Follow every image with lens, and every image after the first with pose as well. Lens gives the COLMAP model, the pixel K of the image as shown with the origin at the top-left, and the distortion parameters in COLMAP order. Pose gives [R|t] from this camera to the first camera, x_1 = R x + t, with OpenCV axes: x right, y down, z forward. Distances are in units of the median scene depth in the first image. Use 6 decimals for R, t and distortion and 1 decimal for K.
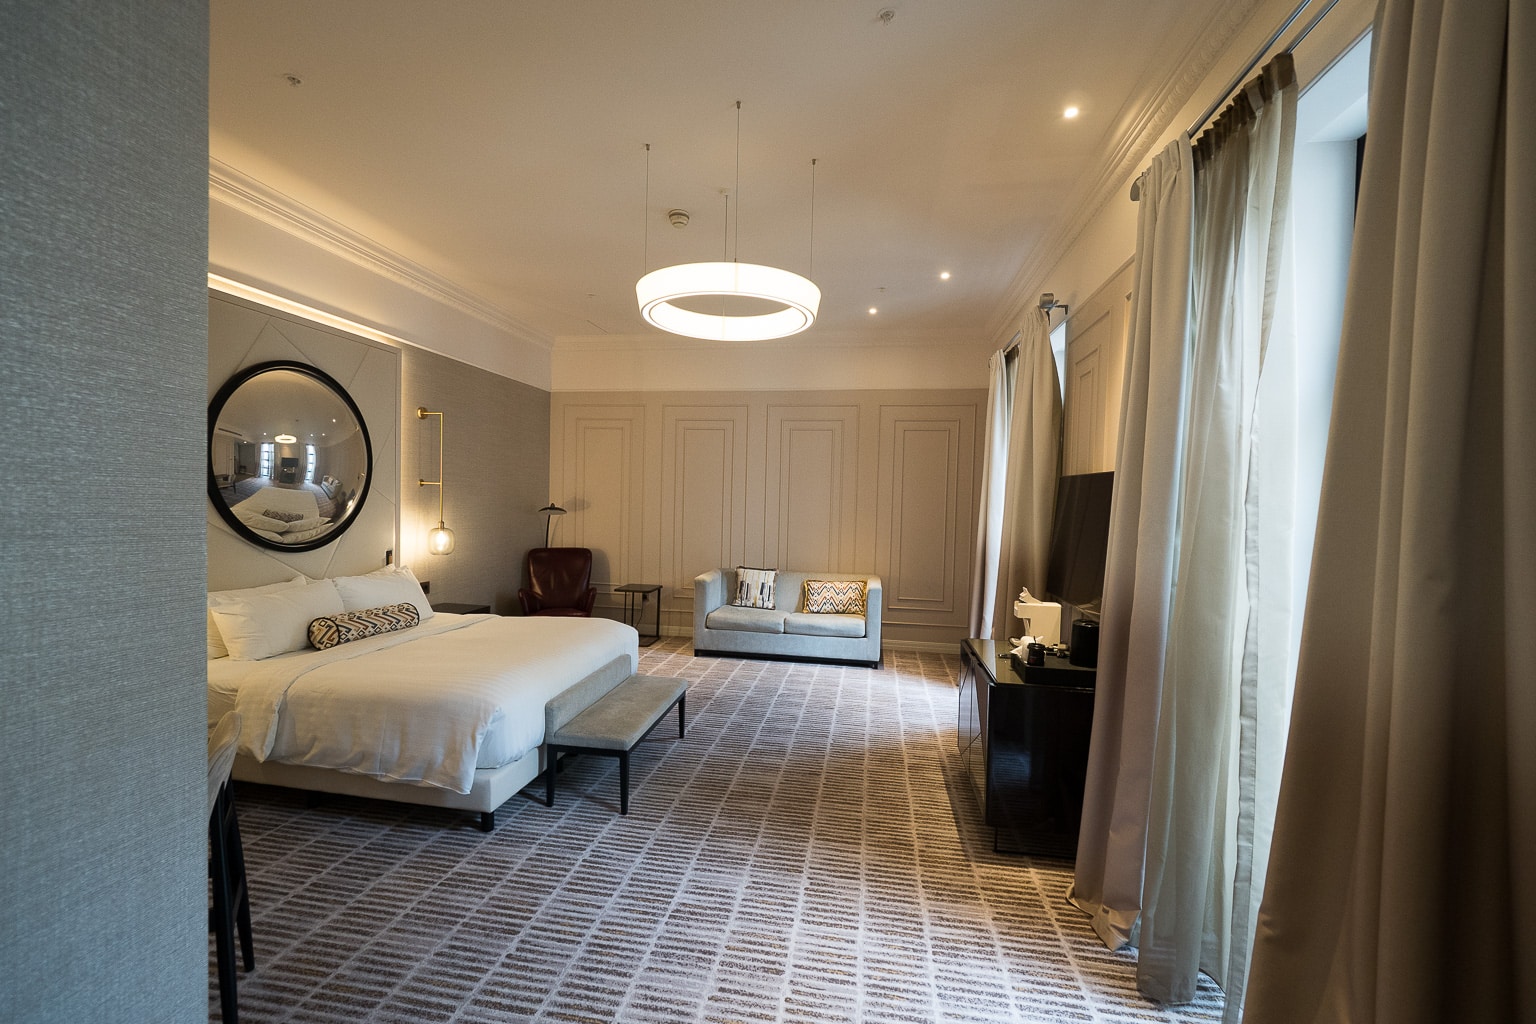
lens RADIAL K [[649.0, 0, 768.0], [0, 649.0, 512.0], [0, 0, 1]] dist [-0.001954, -0.000281]
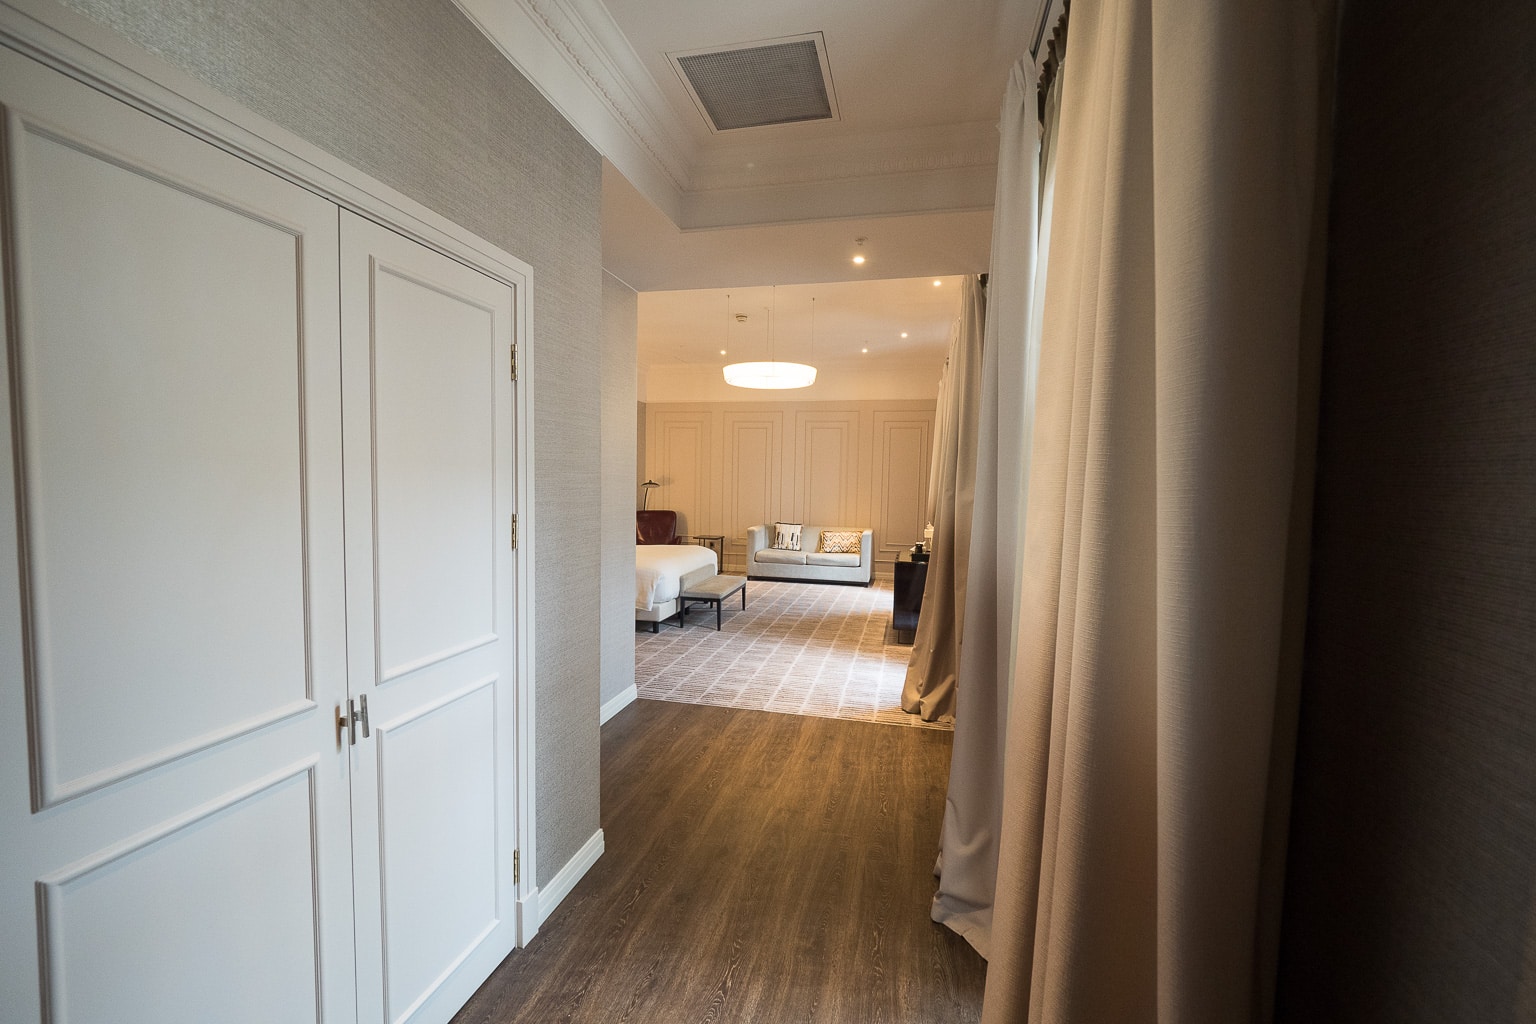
lens RADIAL K [[649.0, 0, 768.0], [0, 649.0, 512.0], [0, 0, 1]] dist [-0.001954, -0.000281]
pose [[0.998077, -0.001967, -0.061956, 0.027768], [0.003821, 0.999548, 0.029821, 0.017257], [0.061869, -0.030001, 0.997633, -0.484645]]
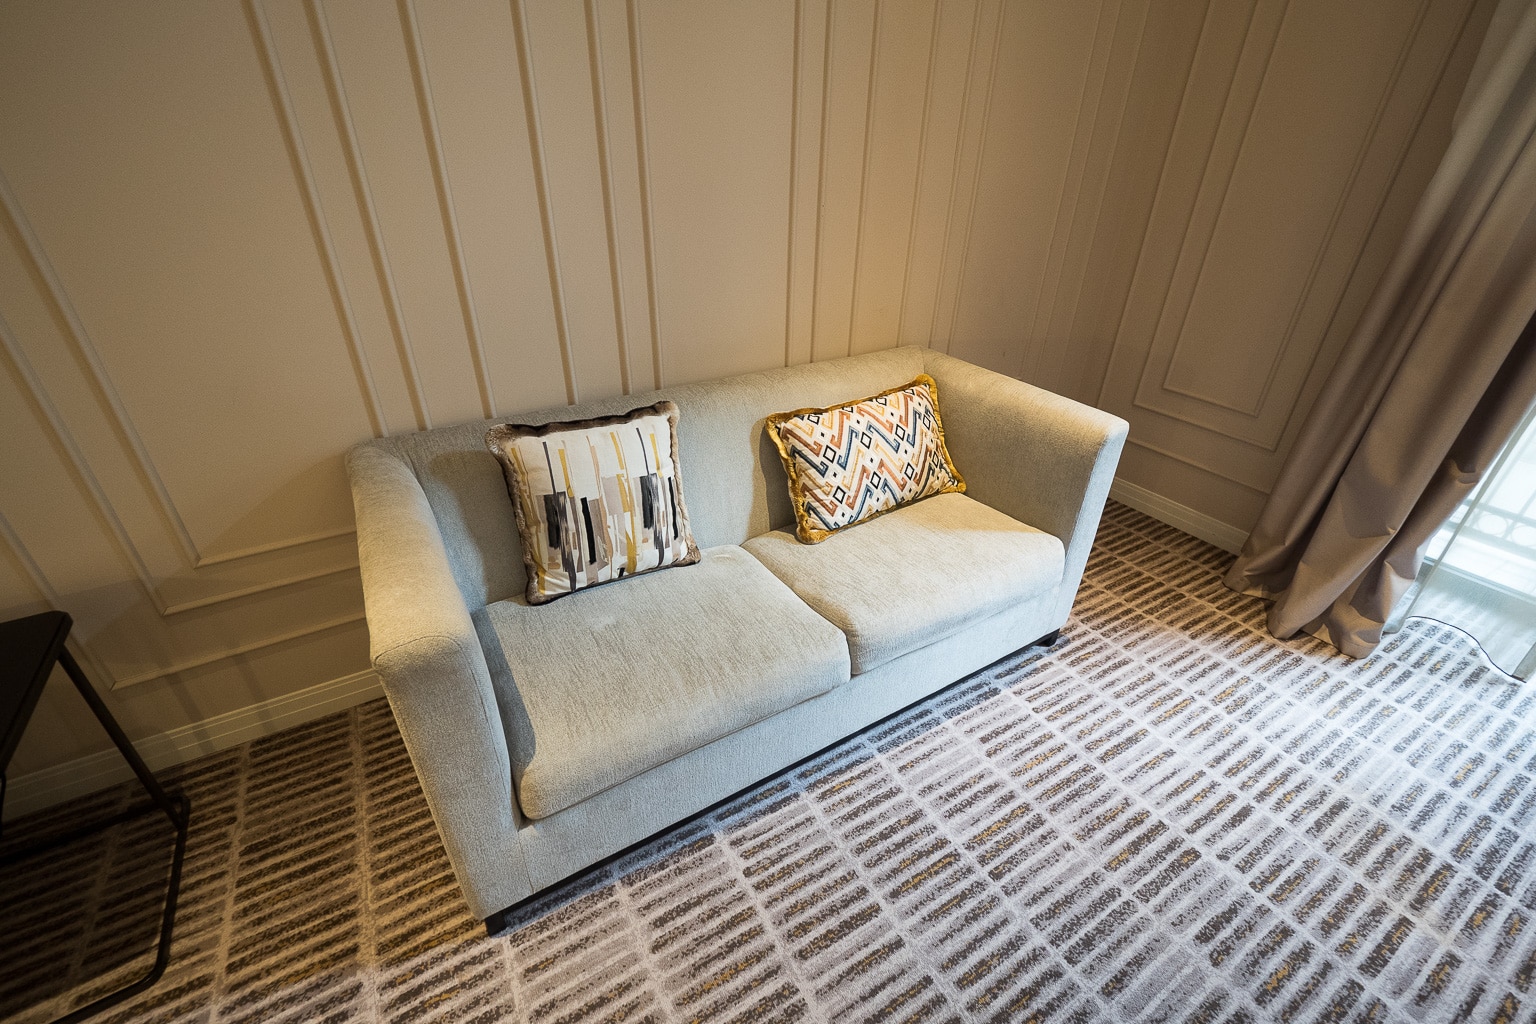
lens RADIAL K [[649.0, 0, 768.0], [0, 649.0, 512.0], [0, 0, 1]] dist [-0.001954, -0.000281]
pose [[0.763098, -0.331278, 0.554920, -0.111177], [0.020120, 0.870395, 0.491943, 0.004079], [-0.645970, -0.364235, 0.670862, 0.819002]]
